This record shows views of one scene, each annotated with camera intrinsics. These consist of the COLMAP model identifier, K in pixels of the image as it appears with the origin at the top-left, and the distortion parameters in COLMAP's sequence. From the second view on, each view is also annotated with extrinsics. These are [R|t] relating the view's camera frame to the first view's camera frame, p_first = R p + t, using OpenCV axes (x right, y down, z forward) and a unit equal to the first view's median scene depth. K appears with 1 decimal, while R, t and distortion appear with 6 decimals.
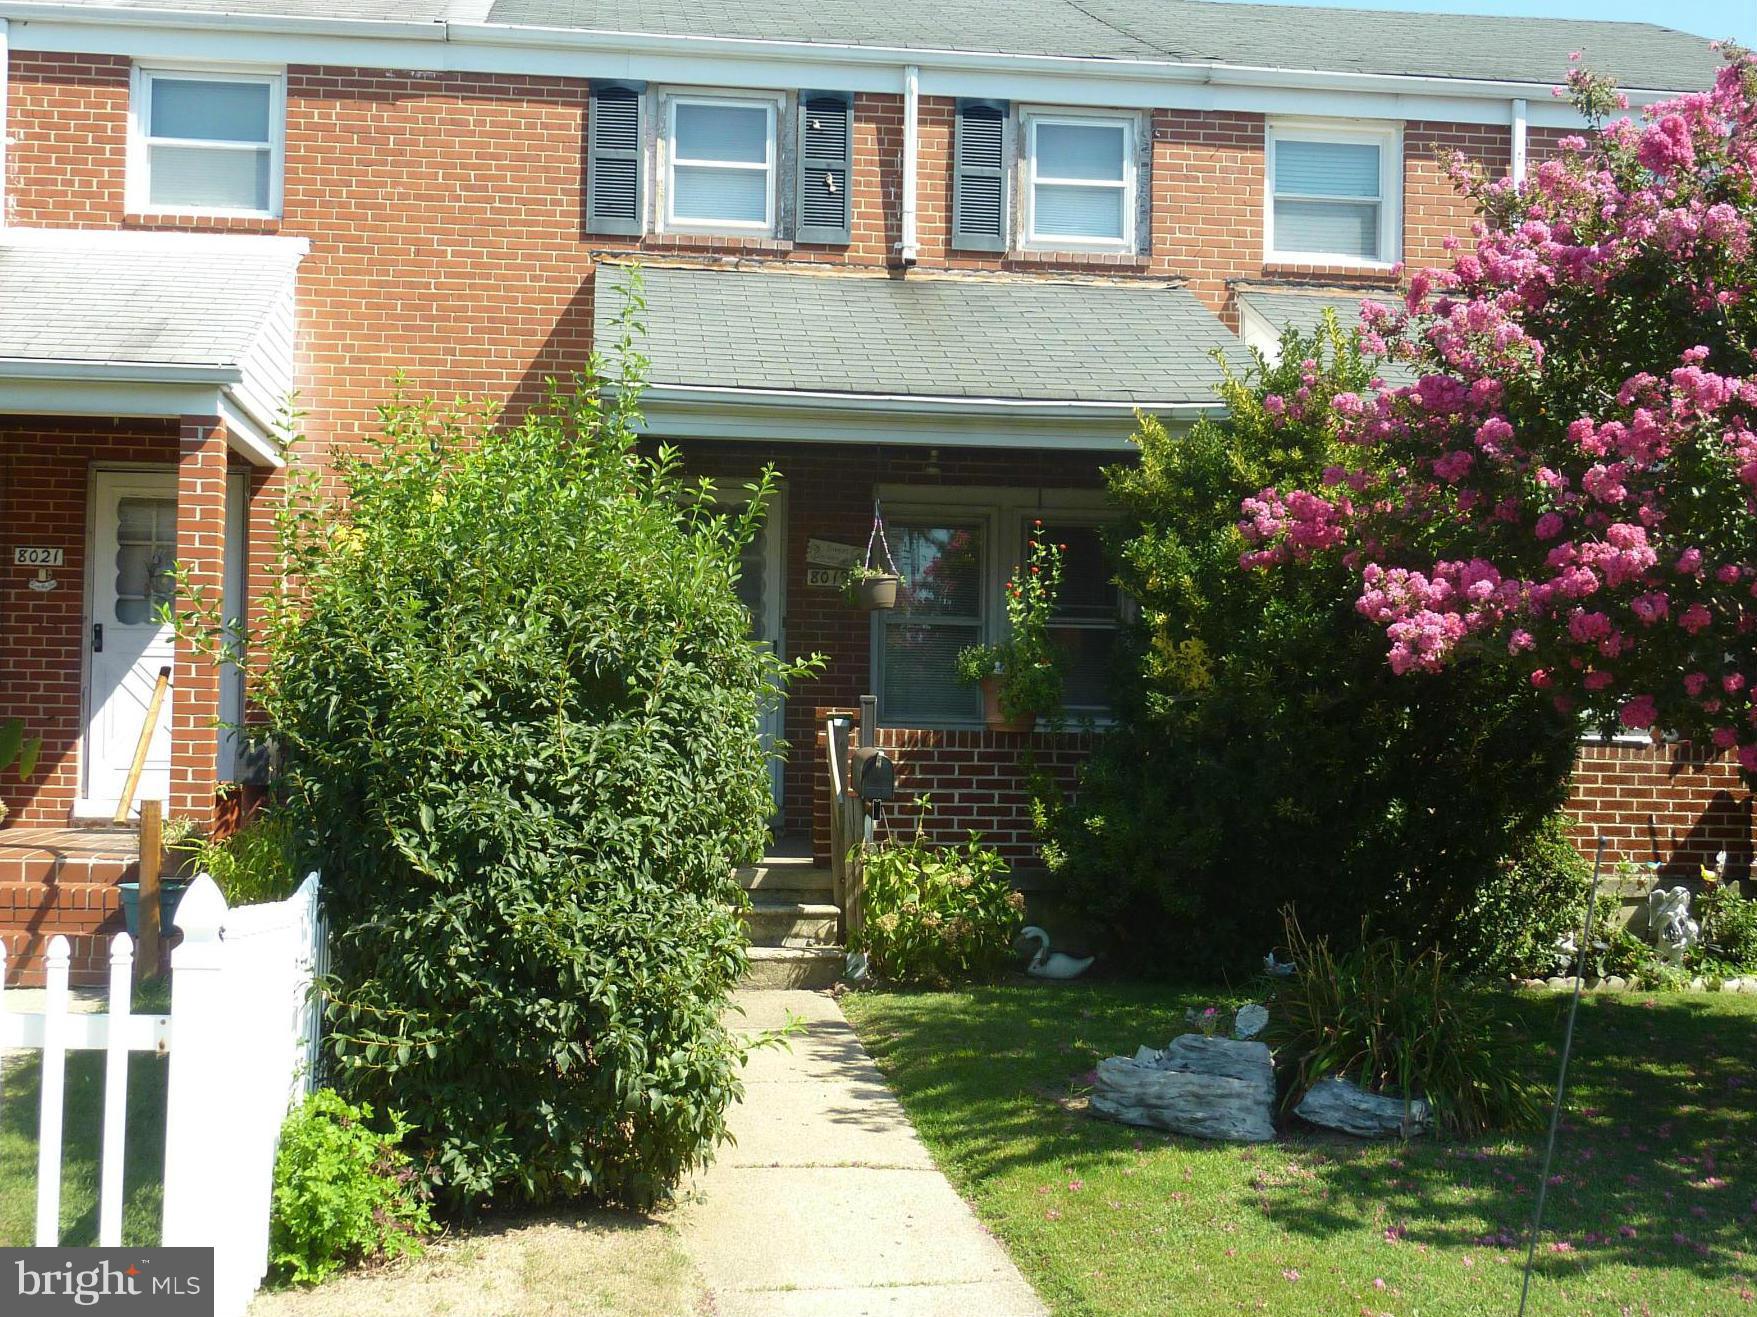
lens RADIAL K [[1325.0, 0, 882.9], [0, 1325.0, 647.8], [0, 0, 1]] dist [-0.028396, -0.009012]
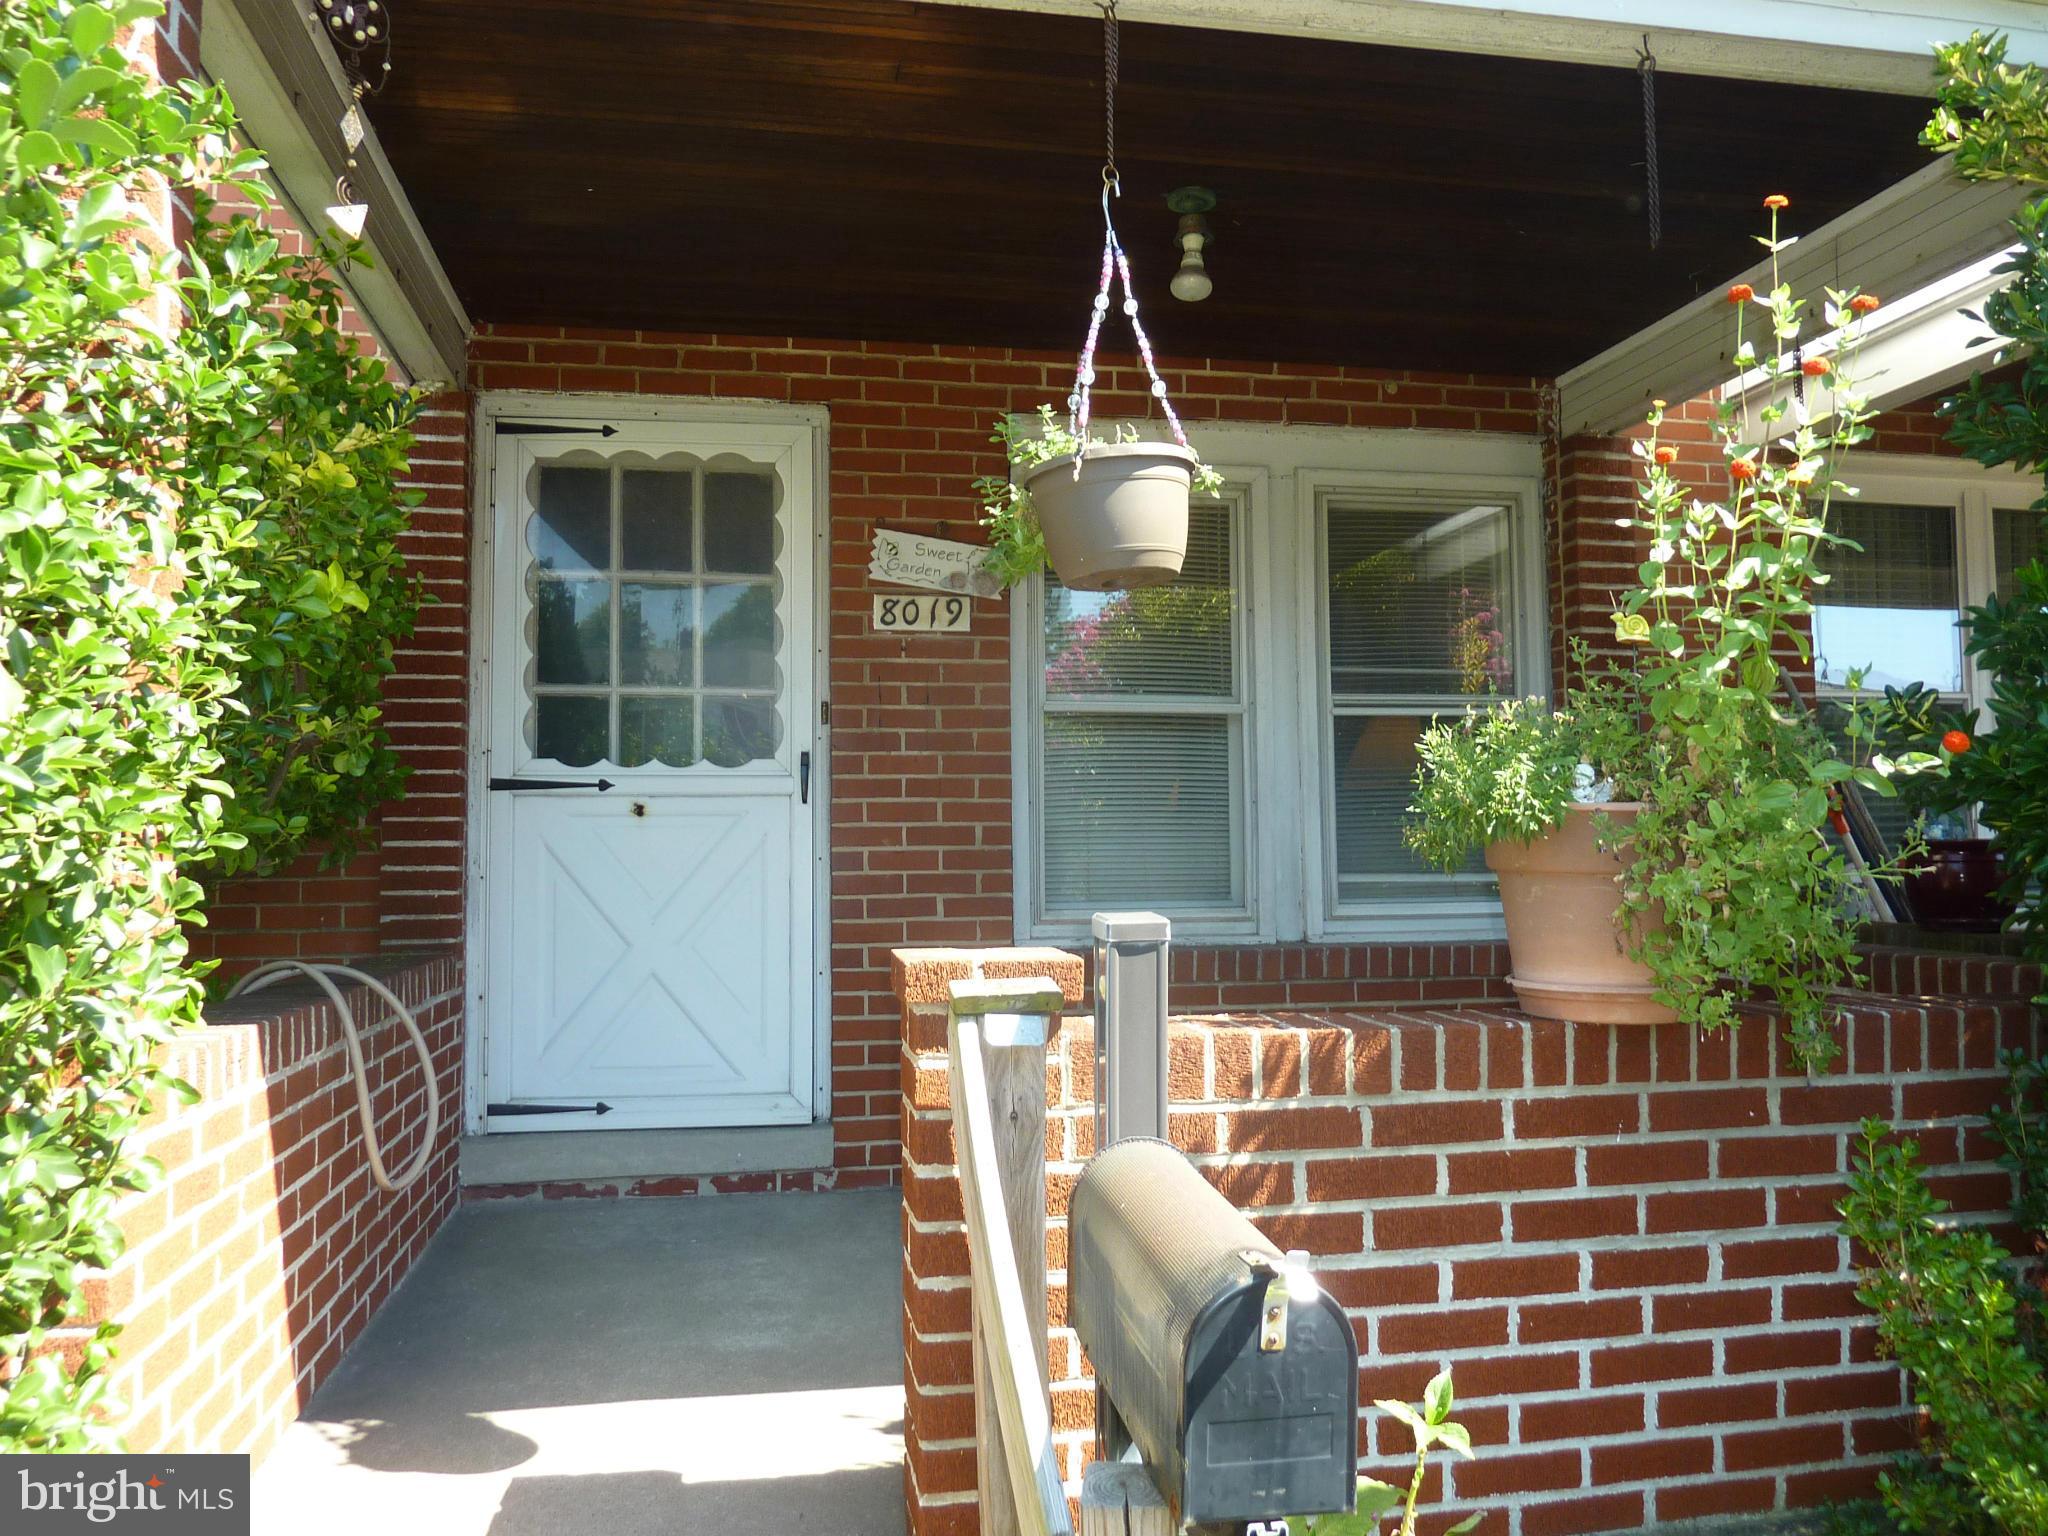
lens RADIAL K [[1544.5, 0, 1029.2], [0, 1544.5, 755.5], [0, 0, 1]] dist [-0.028396, -0.009012]
pose [[0.999041, -0.021920, 0.037899, -0.054212], [0.022758, 0.999503, -0.021827, 0.020019], [-0.037402, 0.022669, 0.999043, 1.031336]]
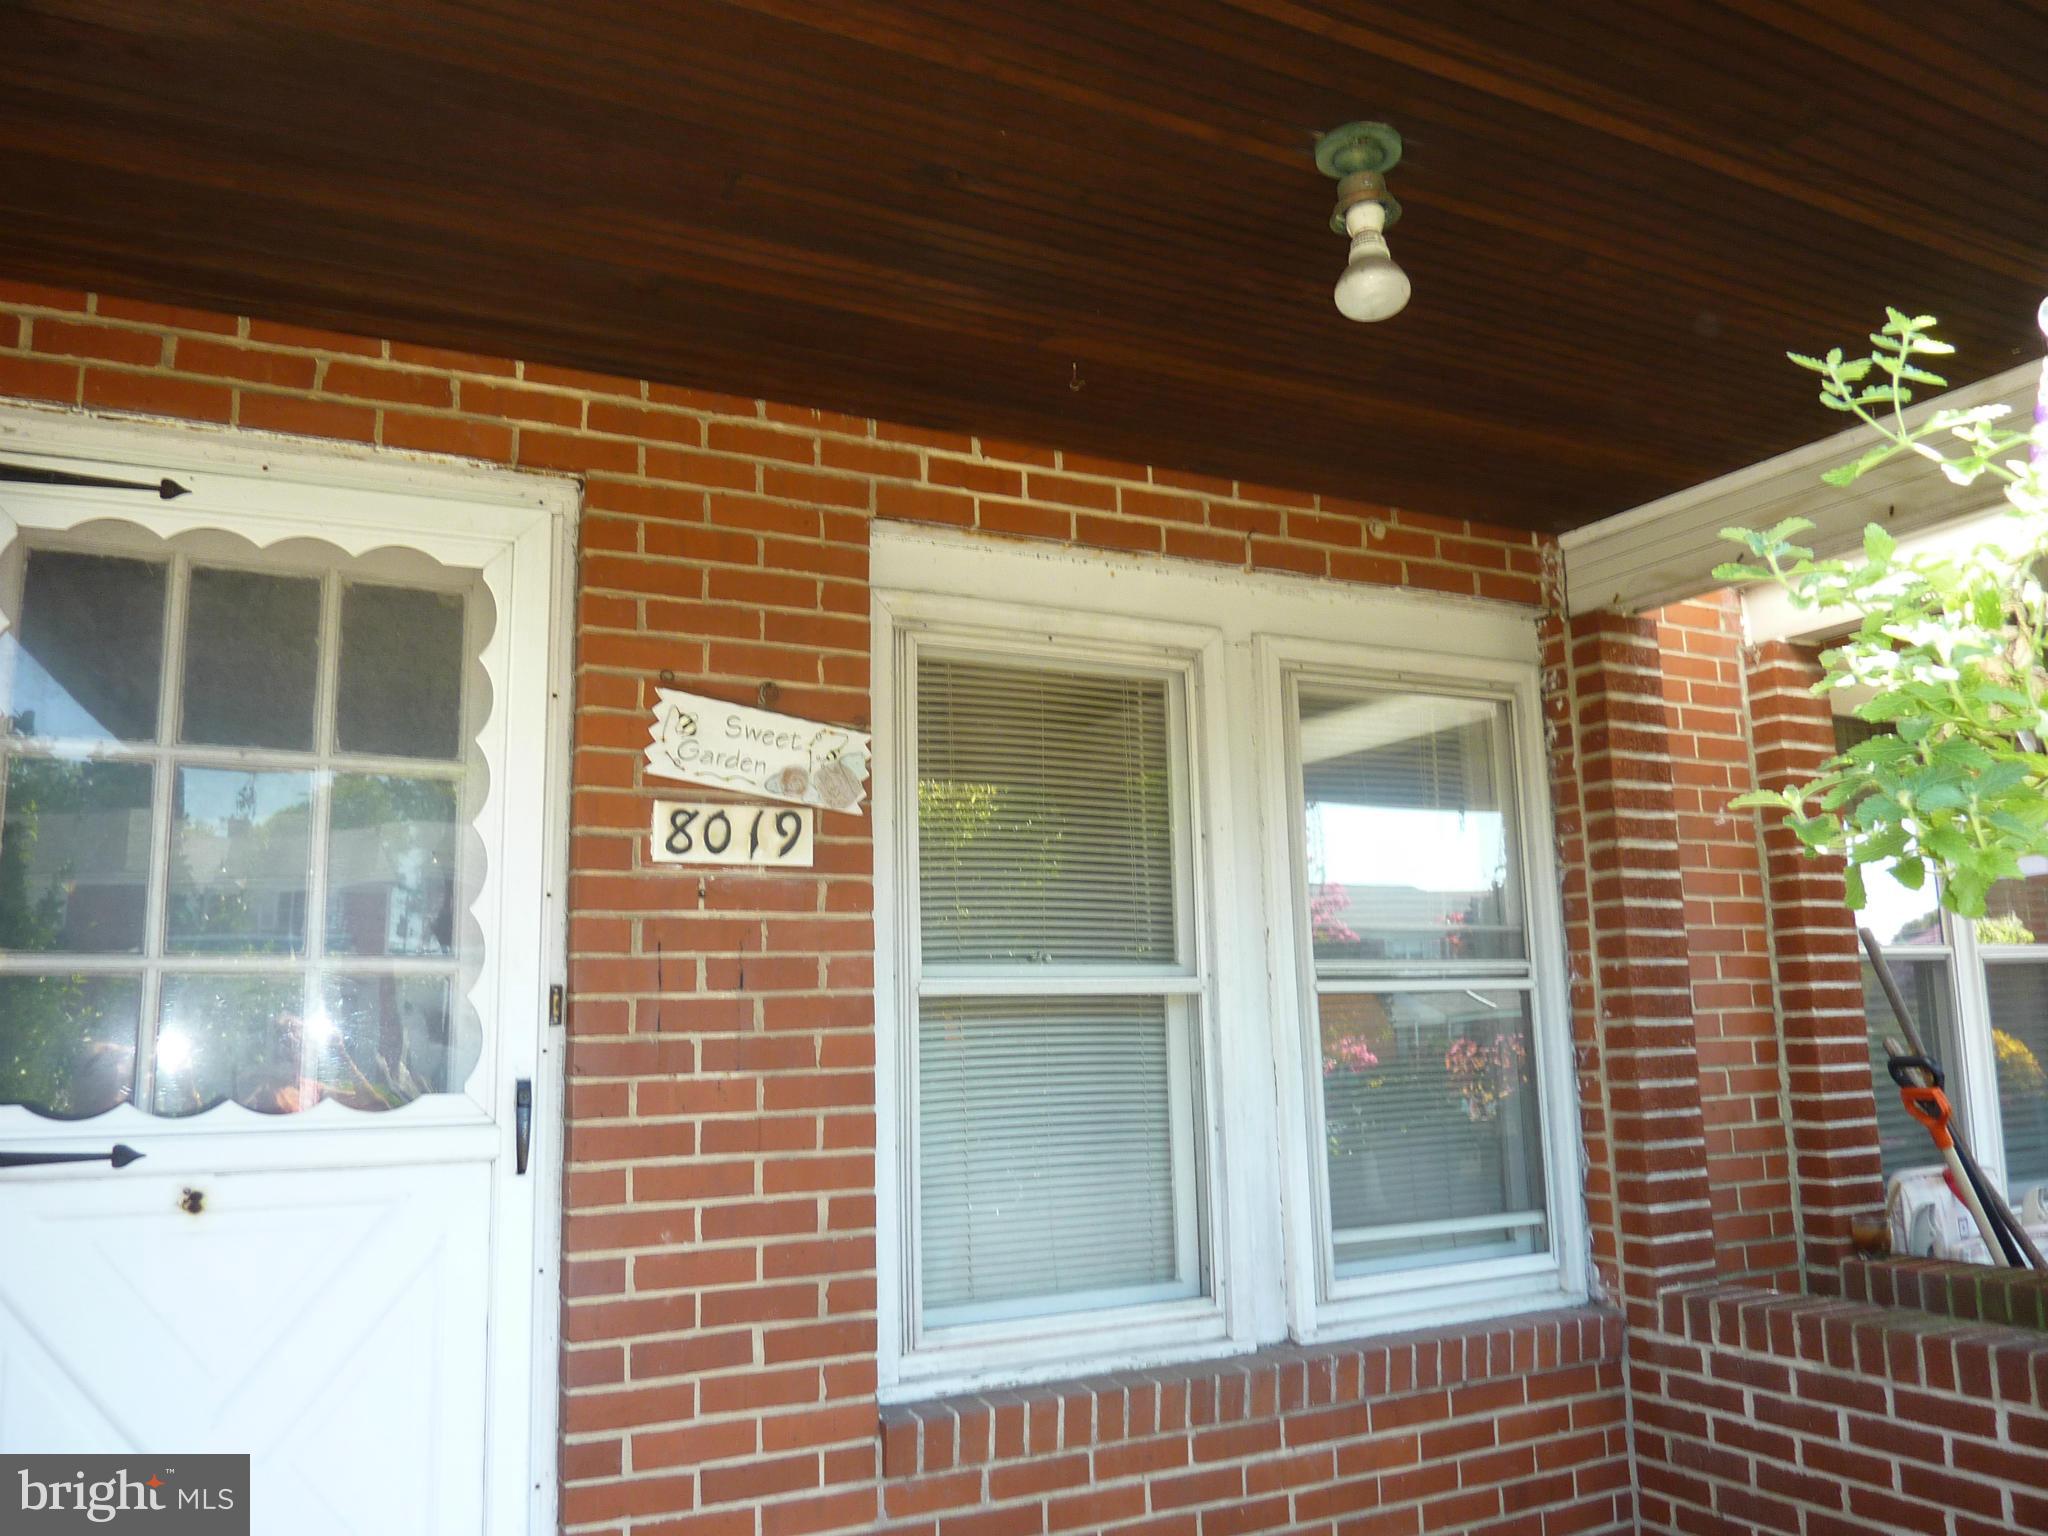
lens RADIAL K [[1544.5, 0, 1029.2], [0, 1544.5, 755.5], [0, 0, 1]] dist [-0.028396, -0.009012]
pose [[0.946284, 0.018684, 0.322796, -0.189998], [0.026146, 0.990638, -0.133988, -0.055320], [-0.322278, 0.135231, 0.936936, 1.513497]]
